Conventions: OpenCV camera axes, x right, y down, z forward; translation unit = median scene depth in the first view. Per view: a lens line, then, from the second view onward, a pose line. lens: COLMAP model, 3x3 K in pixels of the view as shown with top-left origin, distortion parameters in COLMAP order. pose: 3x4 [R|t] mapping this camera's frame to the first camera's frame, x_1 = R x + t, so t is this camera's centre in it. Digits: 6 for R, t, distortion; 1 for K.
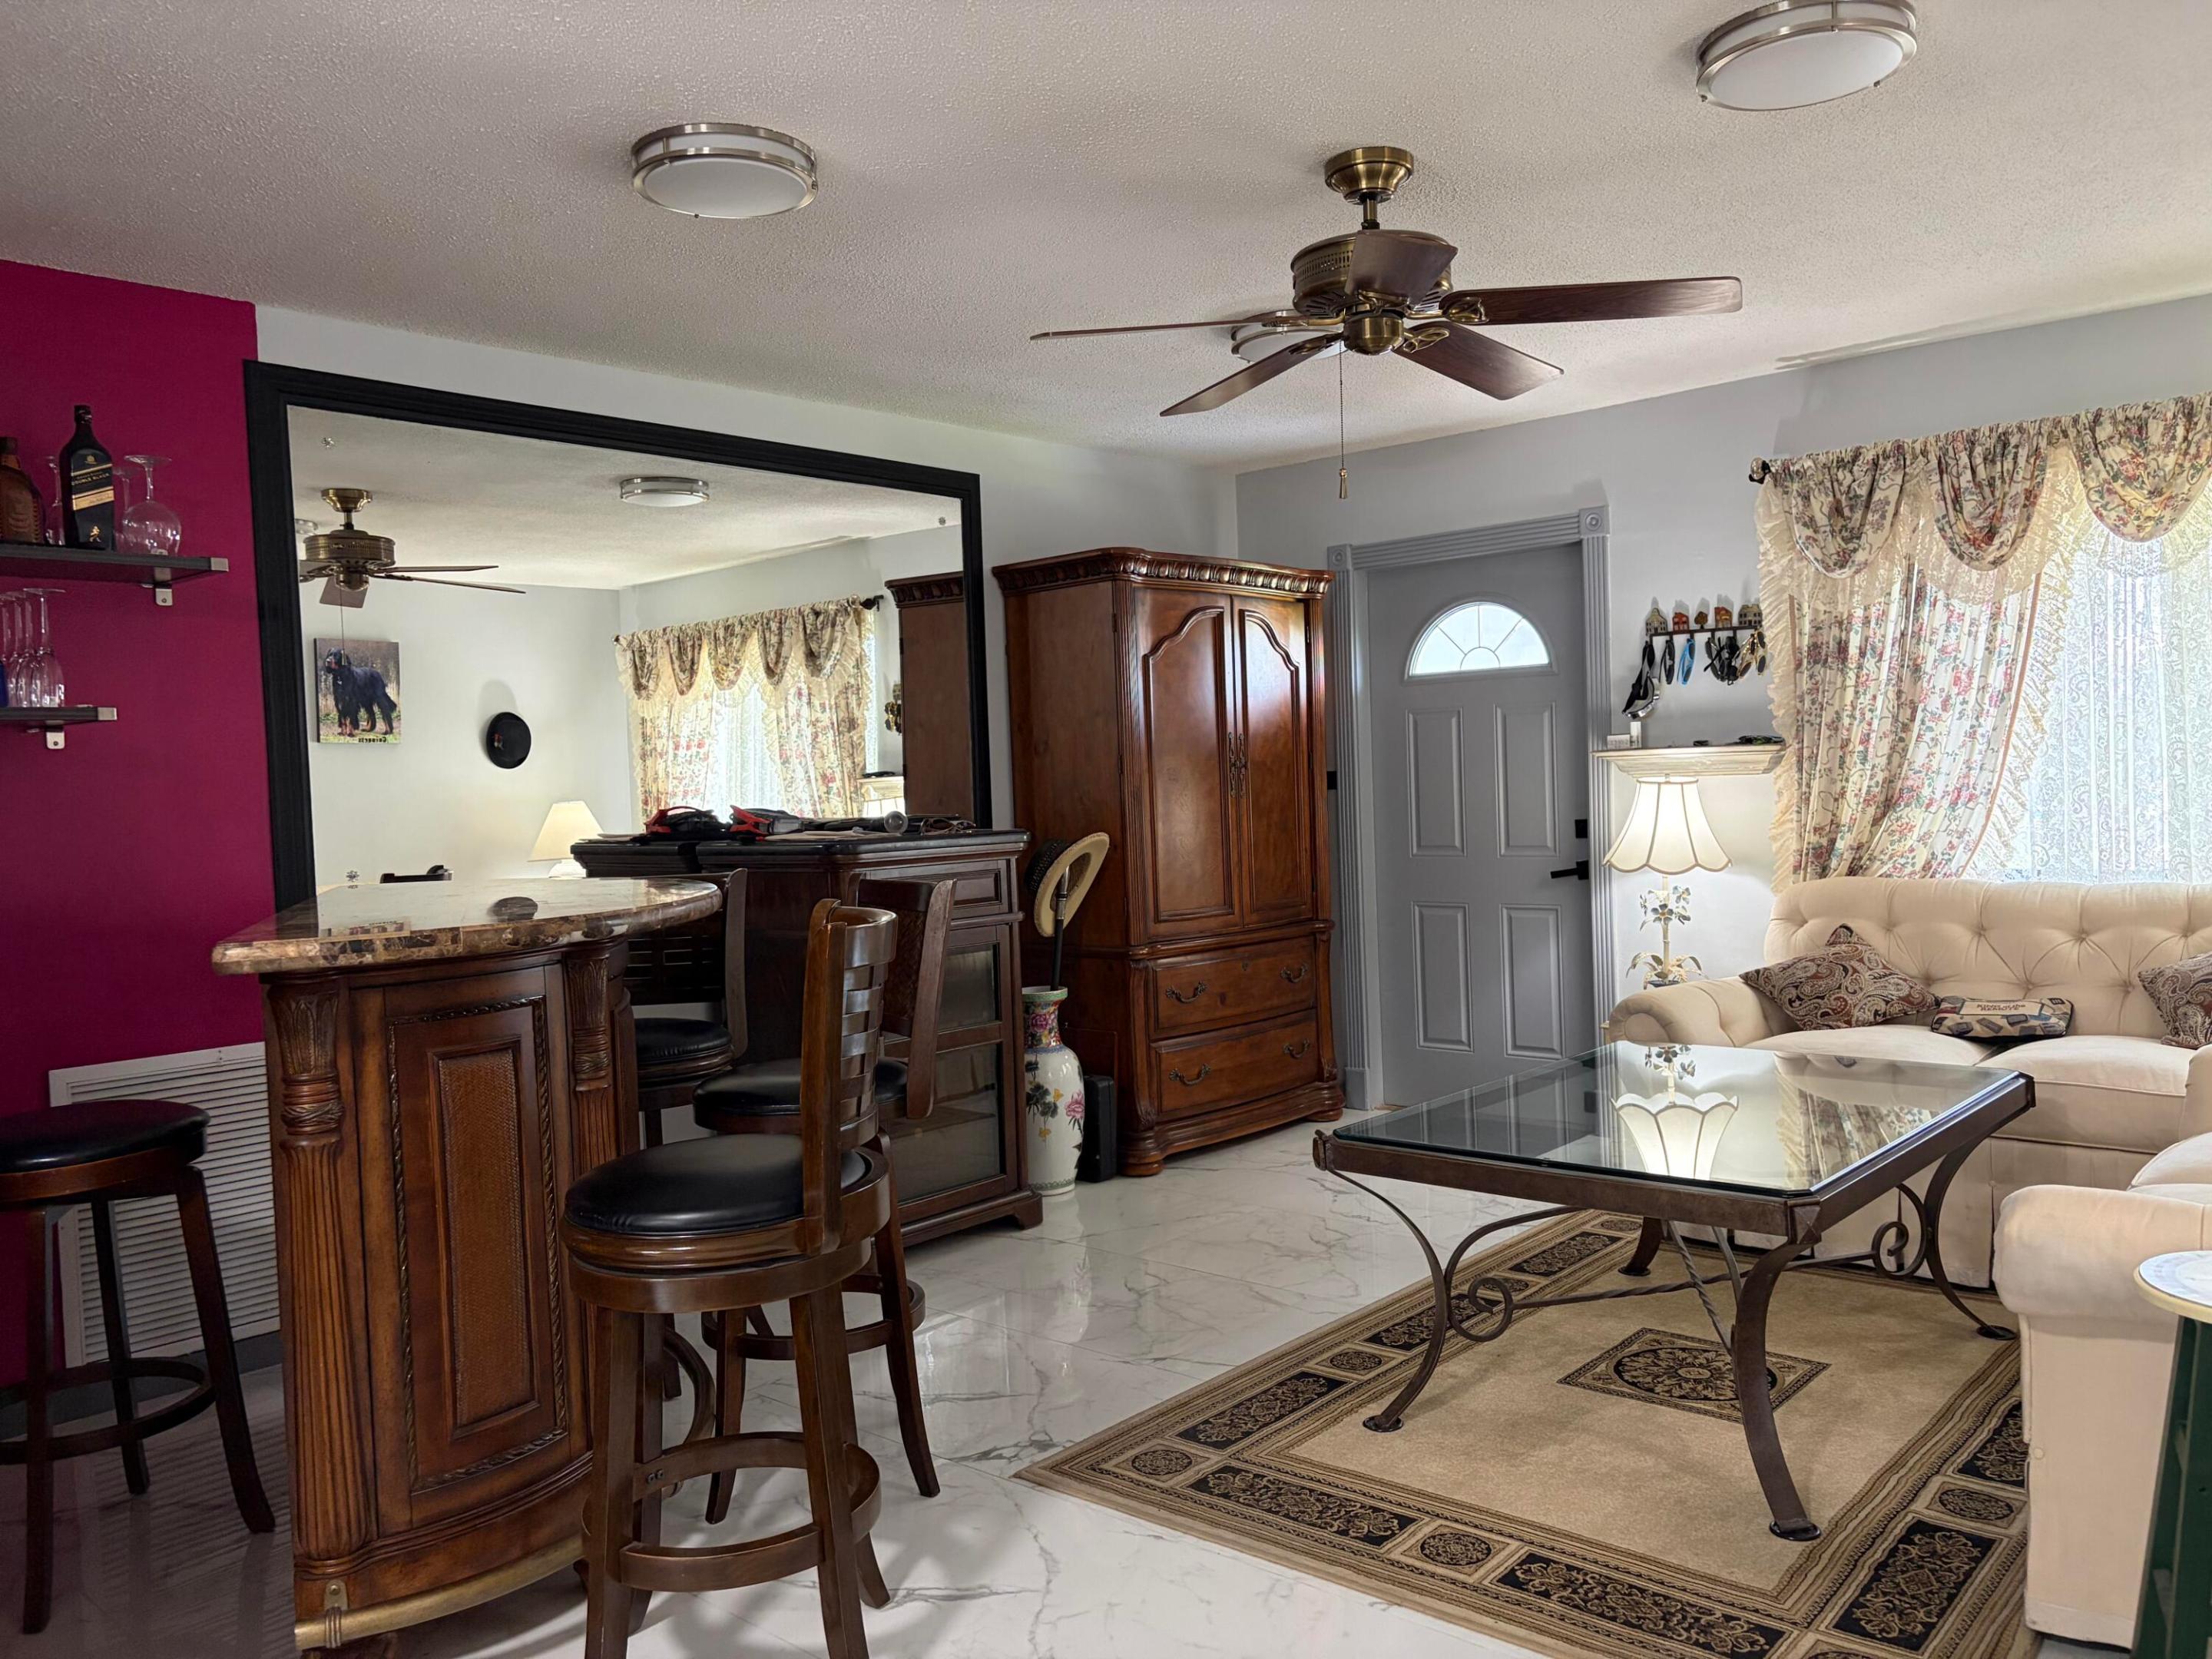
lens RADIAL K [[1696.4, 0, 1093.3], [0, 1696.4, 831.2], [0, 0, 1]] dist [0.052653, -0.045402]
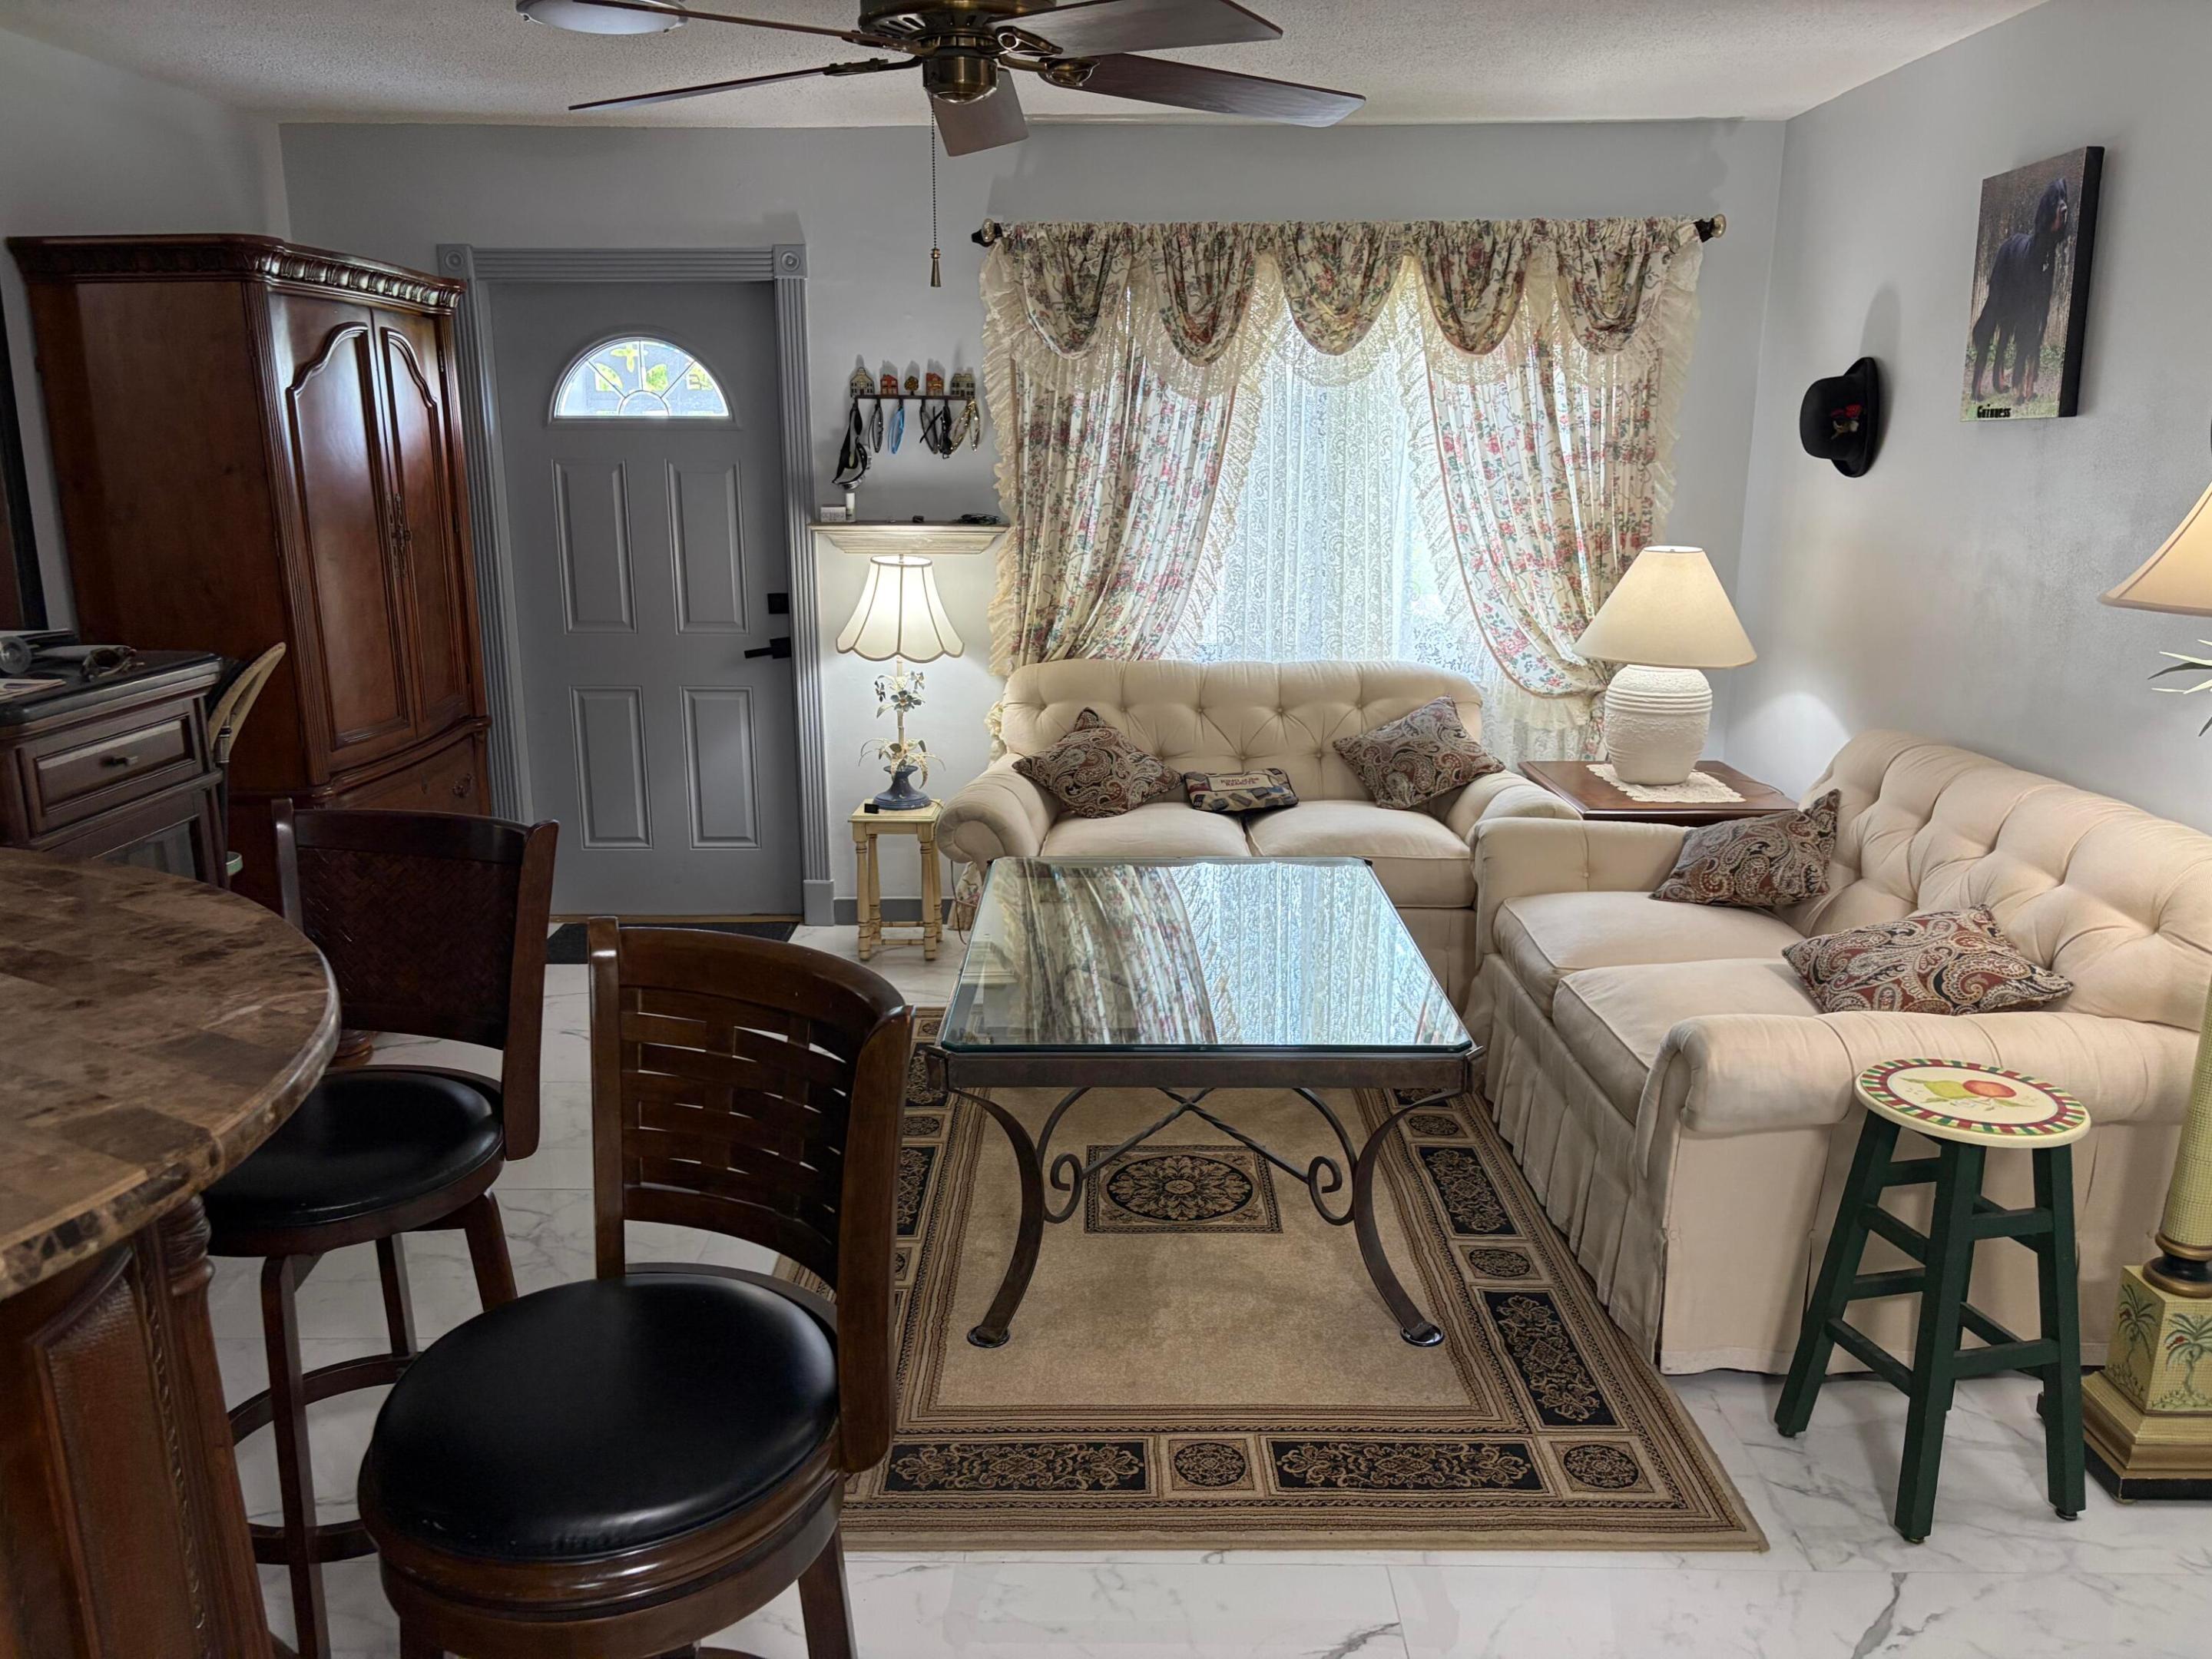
lens RADIAL K [[1696.4, 0, 1091.9], [0, 1696.4, 848.6], [0, 0, 1]] dist [0.052653, -0.045402]
pose [[0.751810, -0.124424, 0.647534, -0.236845], [-0.005875, 0.980732, 0.195270, -0.062307], [-0.659353, -0.150610, 0.736593, 0.215878]]
